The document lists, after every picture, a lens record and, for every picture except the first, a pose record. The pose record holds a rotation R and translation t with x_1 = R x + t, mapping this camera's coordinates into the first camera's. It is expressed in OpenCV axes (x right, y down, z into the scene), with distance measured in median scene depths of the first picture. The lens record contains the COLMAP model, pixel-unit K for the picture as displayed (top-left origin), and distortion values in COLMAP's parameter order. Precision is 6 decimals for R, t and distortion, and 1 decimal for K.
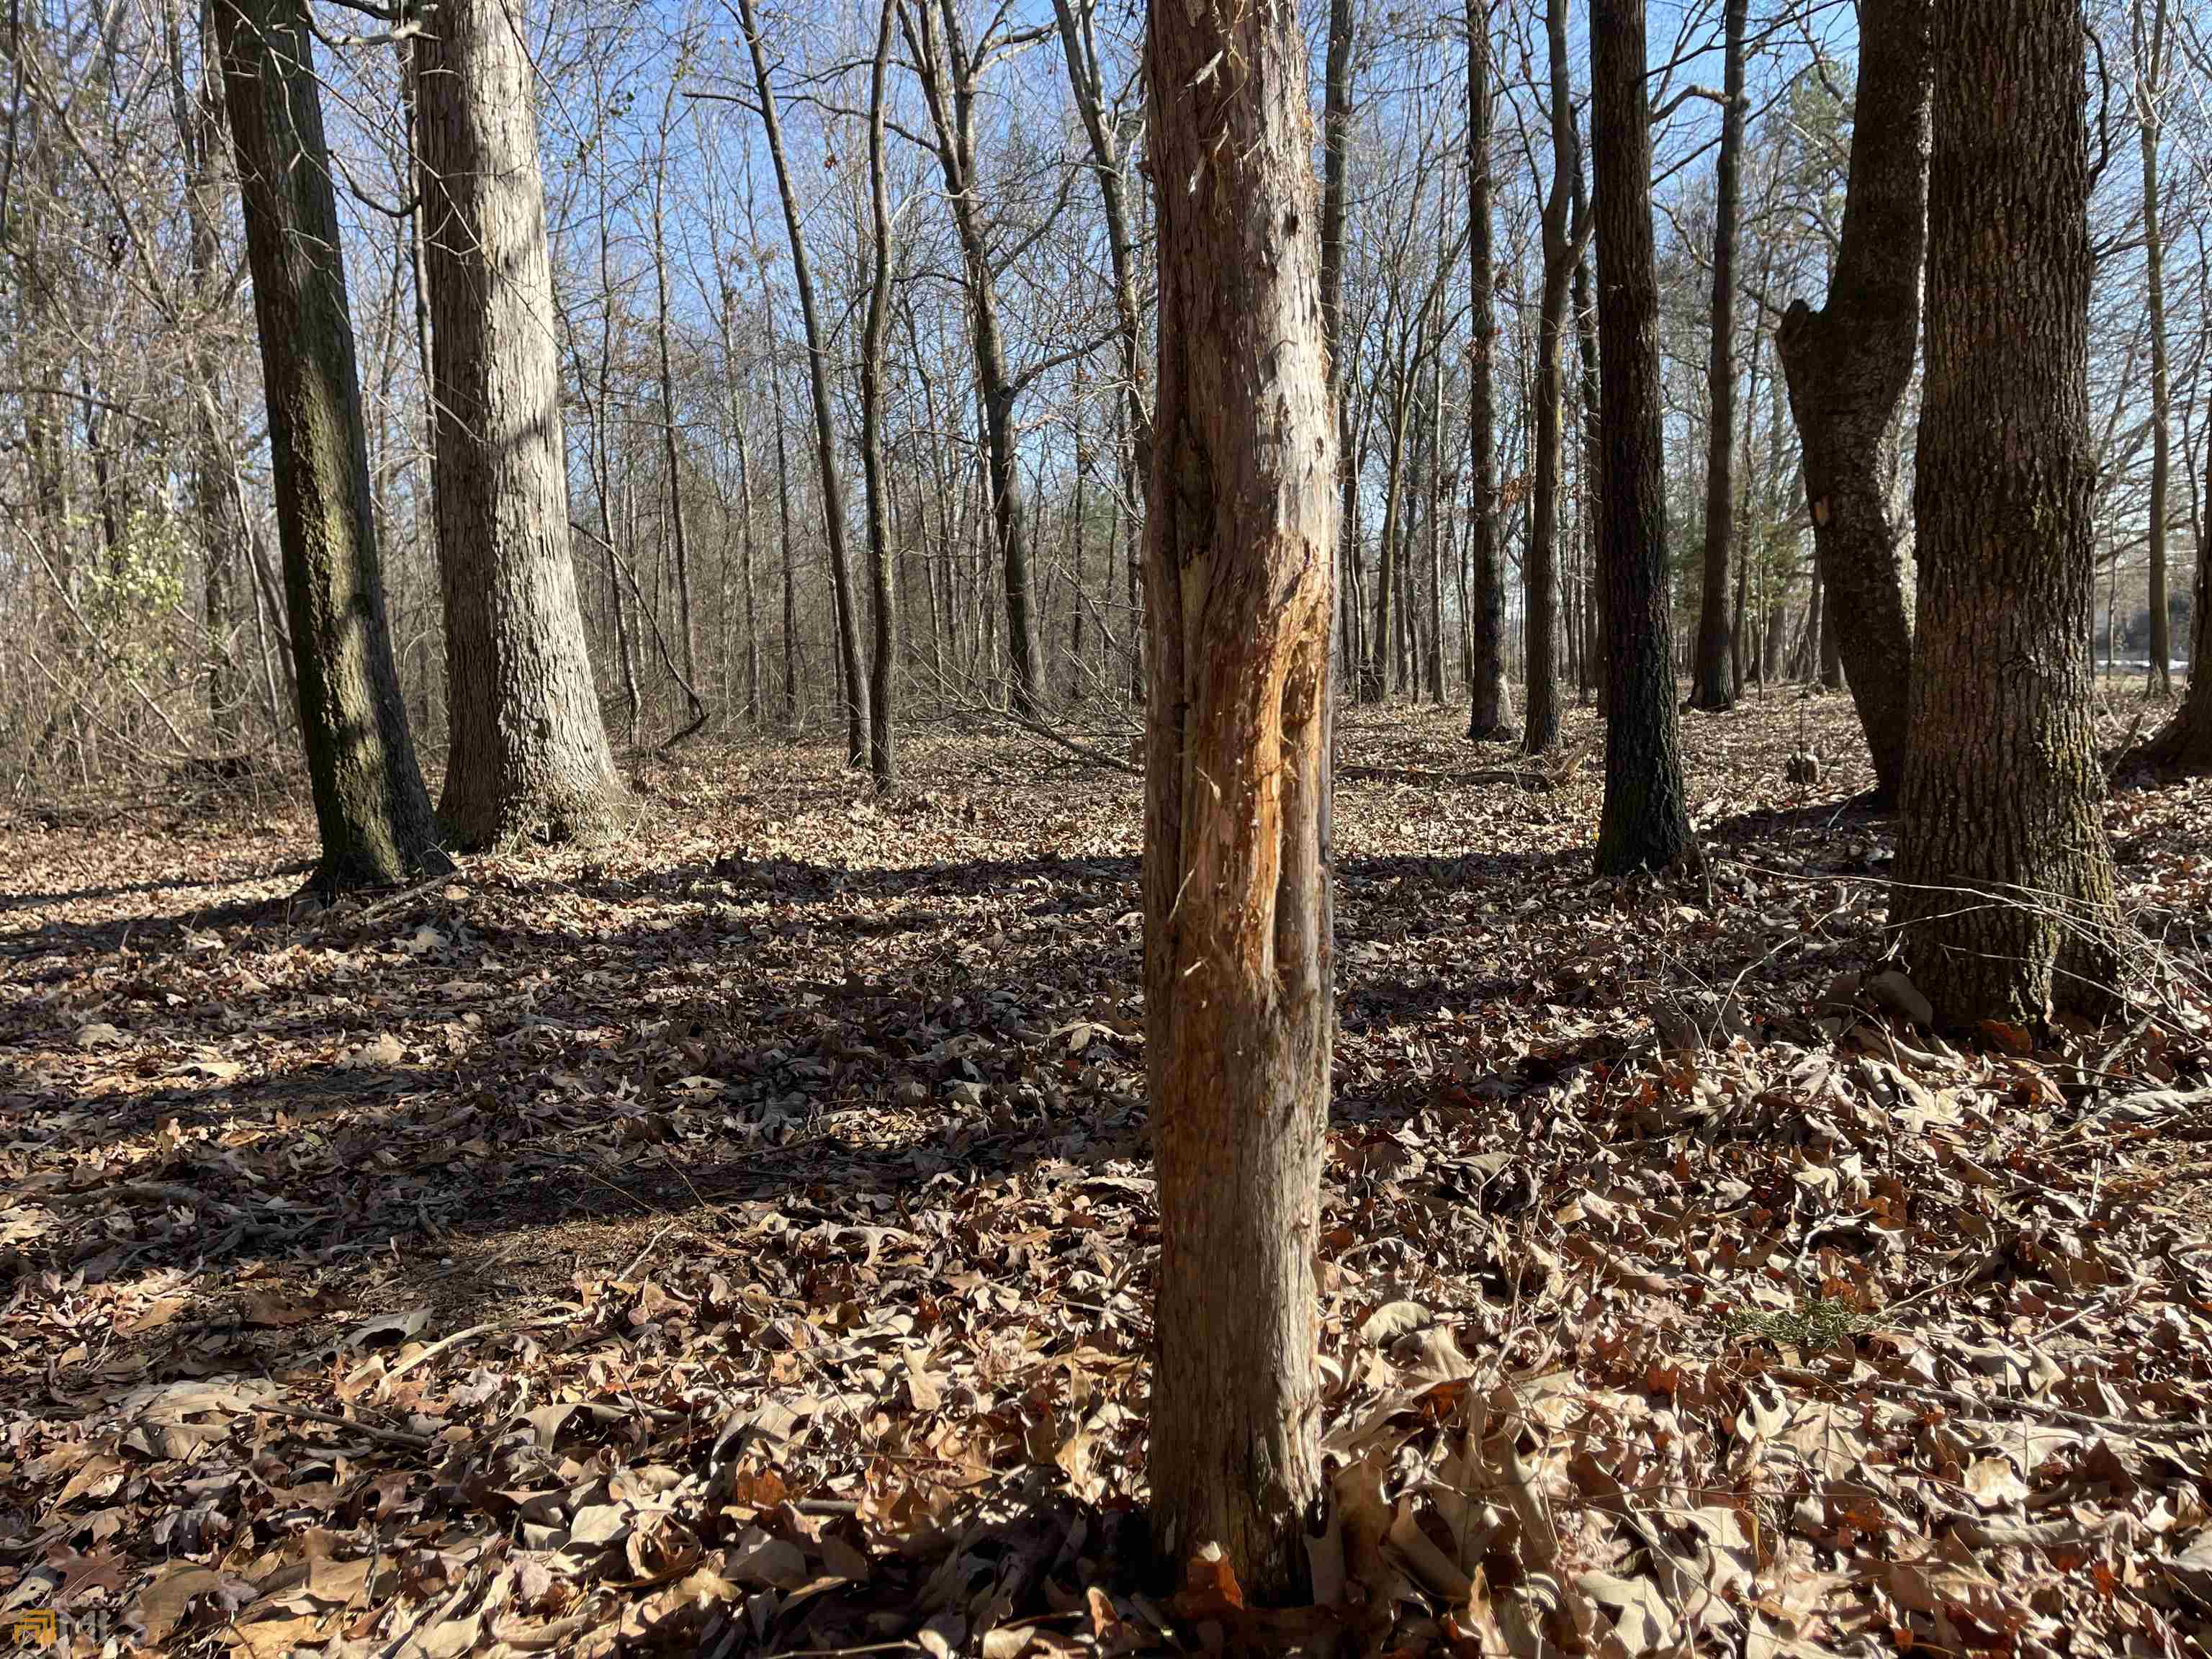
lens RADIAL K [[1689.1, 0, 1120.9], [0, 1689.1, 826.5], [0, 0, 1]] dist [0.042510, -0.017531]
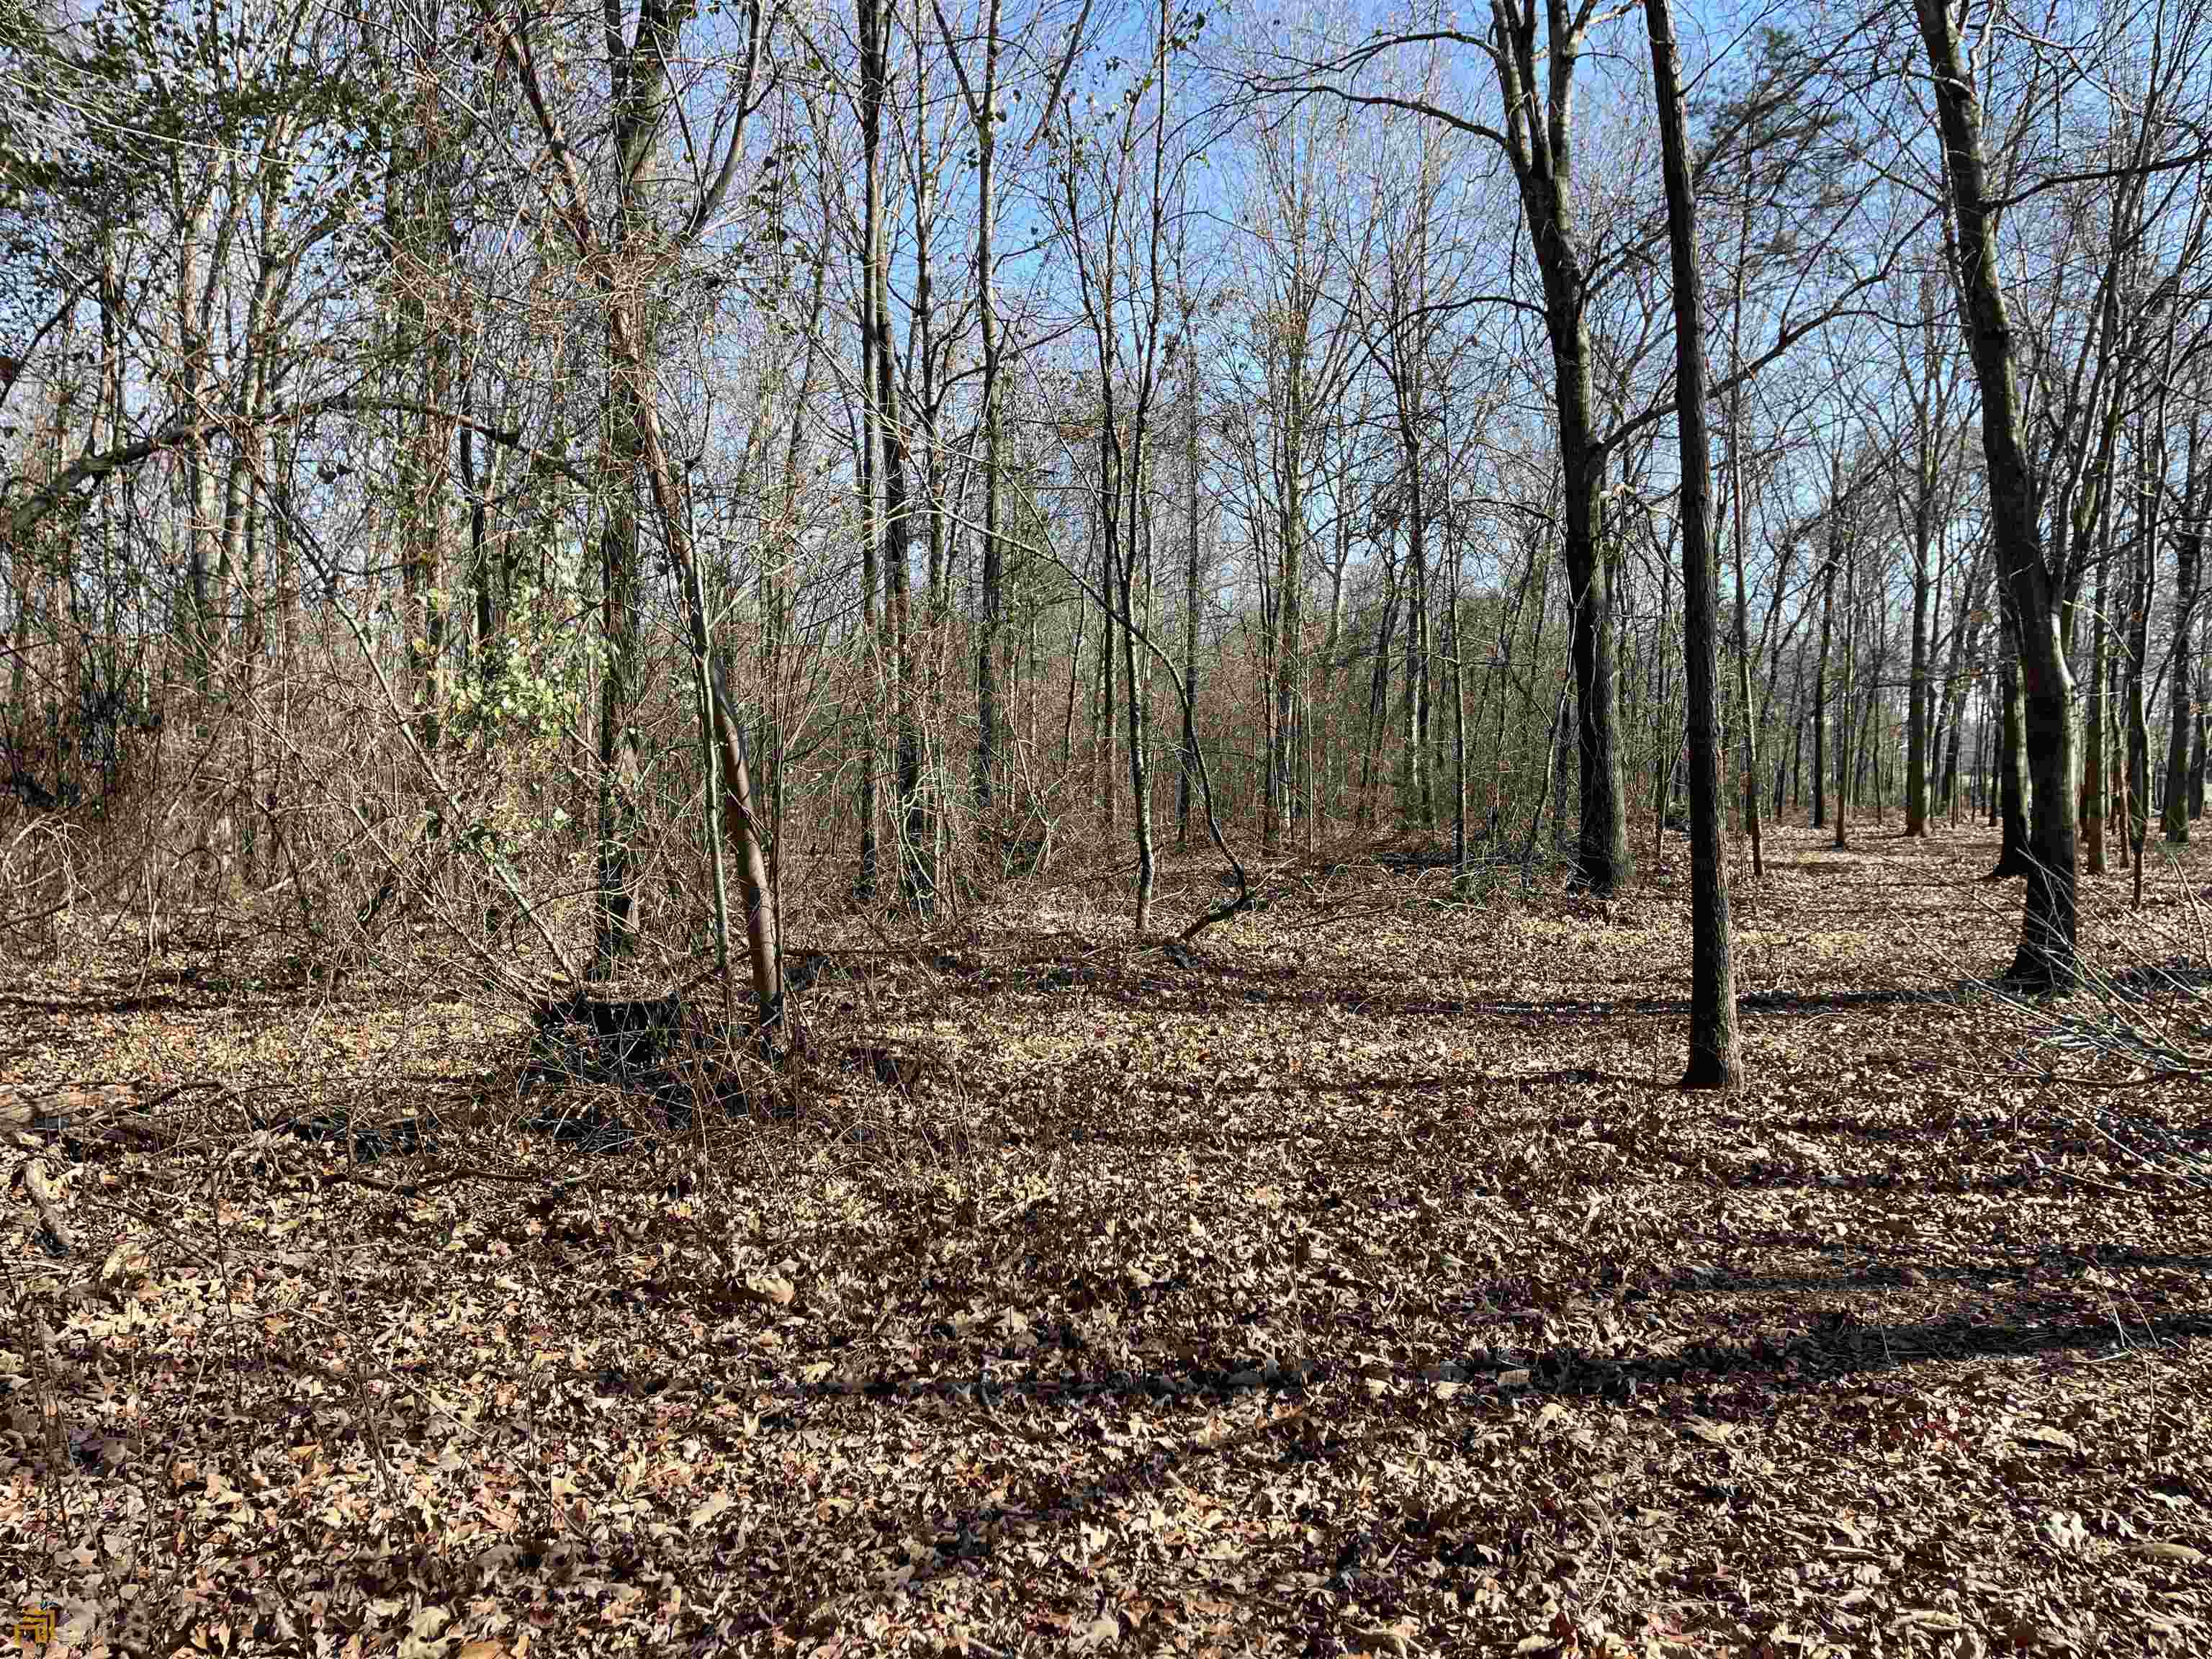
lens RADIAL K [[1689.1, 0, 1109.0], [0, 1689.1, 822.9], [0, 0, 1]] dist [0.042510, -0.017531]
pose [[0.983651, 0.048150, -0.173528, -0.252786], [-0.057201, 0.997230, -0.047541, -0.080610], [0.170758, 0.056690, 0.983681, 0.429686]]
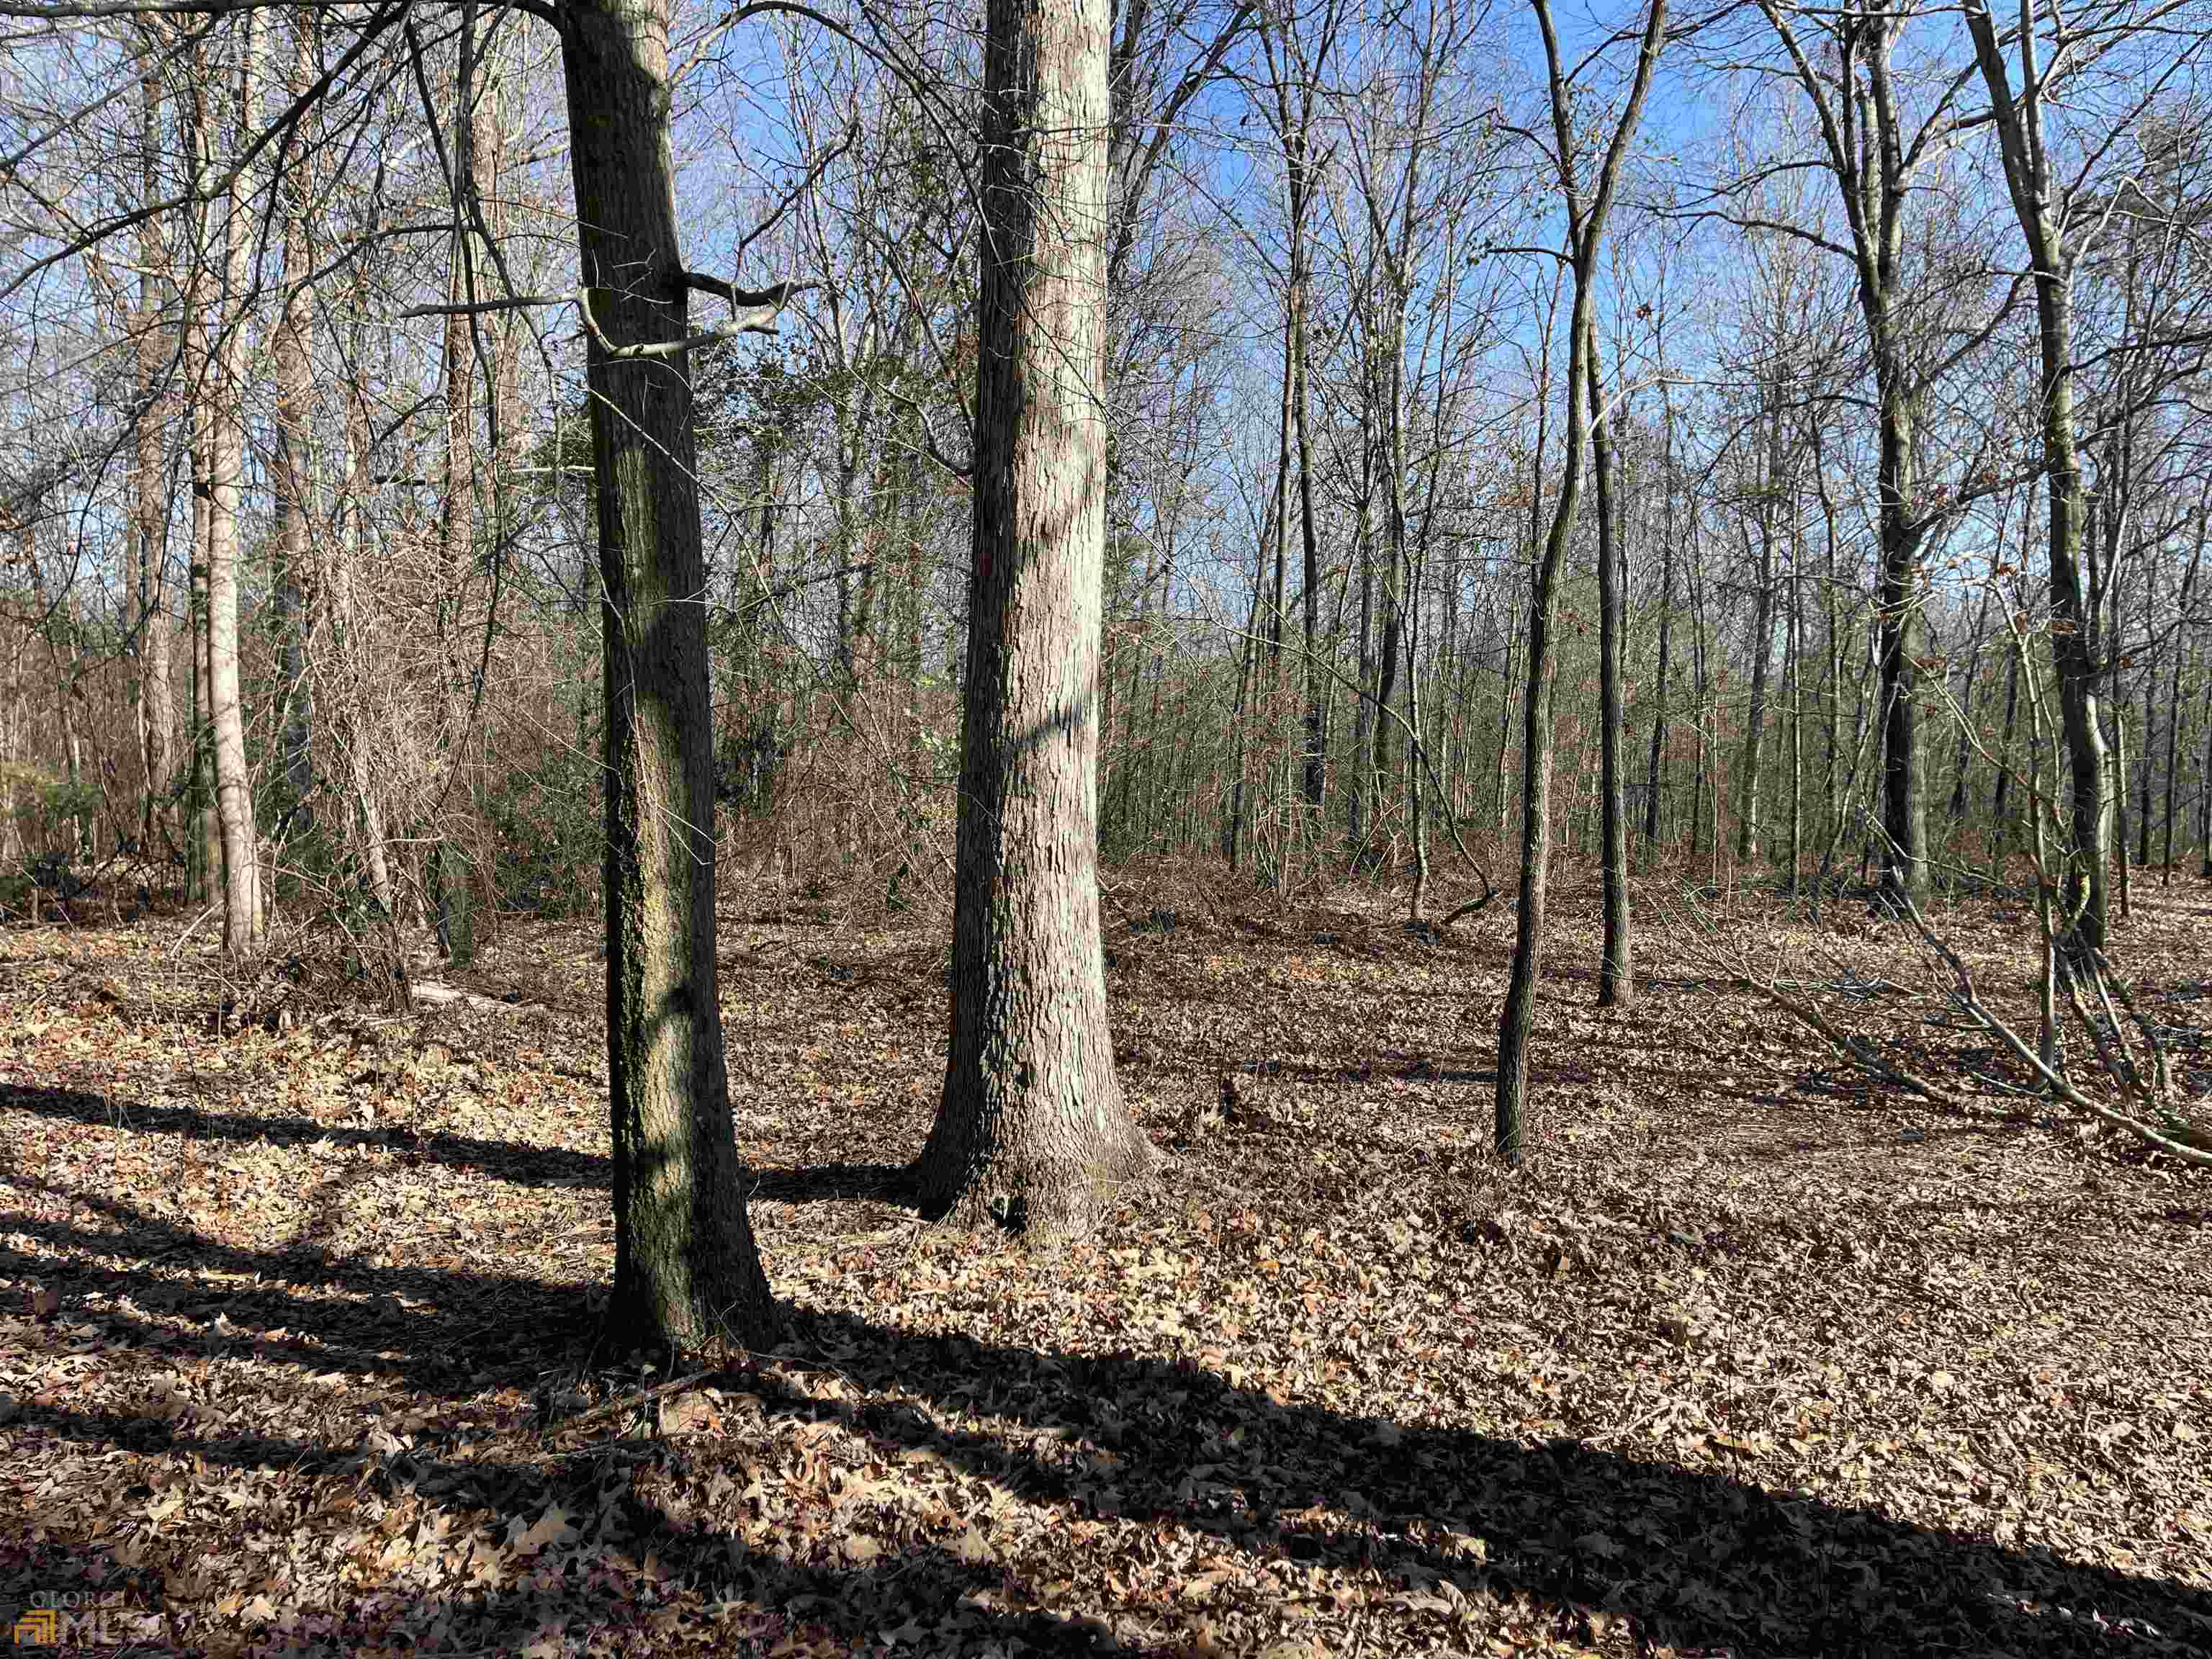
lens RADIAL K [[1689.1, 0, 1123.5], [0, 1689.1, 836.0], [0, 0, 1]] dist [0.042510, -0.017531]
pose [[0.865859, 0.085175, -0.492983, 0.046354], [-0.110501, 0.993623, -0.022407, -0.073355], [0.487931, 0.073877, 0.869750, 0.131838]]
